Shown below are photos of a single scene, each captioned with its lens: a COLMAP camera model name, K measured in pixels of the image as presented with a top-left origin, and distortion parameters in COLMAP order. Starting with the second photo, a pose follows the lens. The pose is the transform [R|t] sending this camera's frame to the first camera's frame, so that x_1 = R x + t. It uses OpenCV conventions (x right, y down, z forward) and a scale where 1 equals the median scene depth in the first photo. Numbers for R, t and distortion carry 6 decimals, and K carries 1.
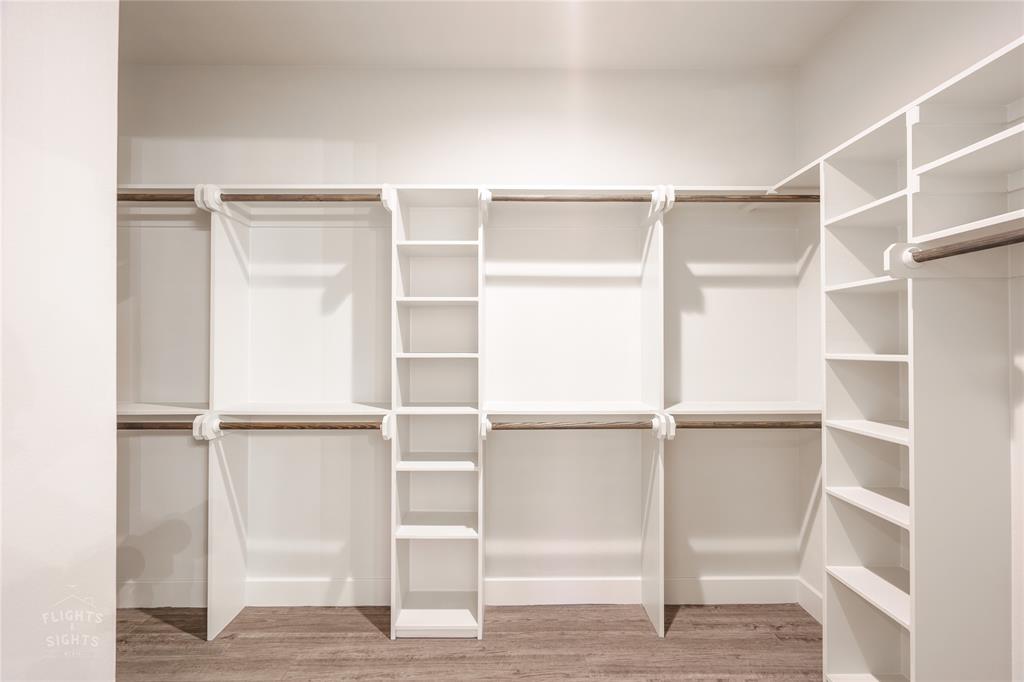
lens RADIAL K [[469.8, 0, 507.8], [0, 469.8, 346.2], [0, 0, 1]] dist [-0.002104, 0.001333]
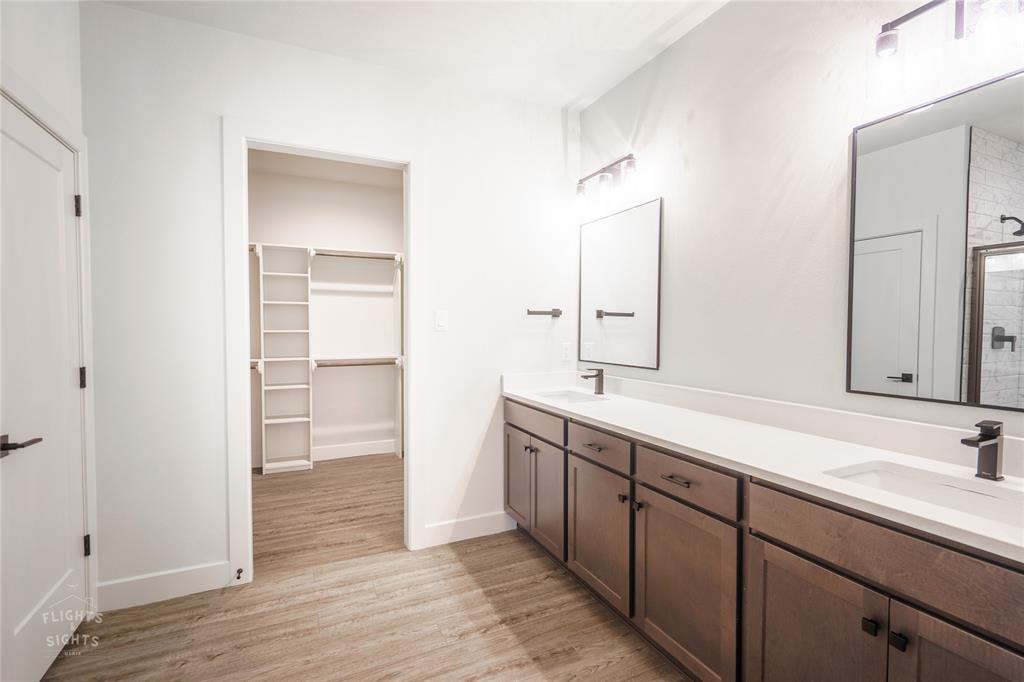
lens RADIAL K [[469.8, 0, 504.4], [0, 469.8, 340.7], [0, 0, 1]] dist [-0.002104, 0.001333]
pose [[0.923213, -0.010415, 0.384148, -0.063218], [-0.001348, 0.999539, 0.030339, -0.001113], [-0.384287, -0.028527, 0.922773, -1.187829]]
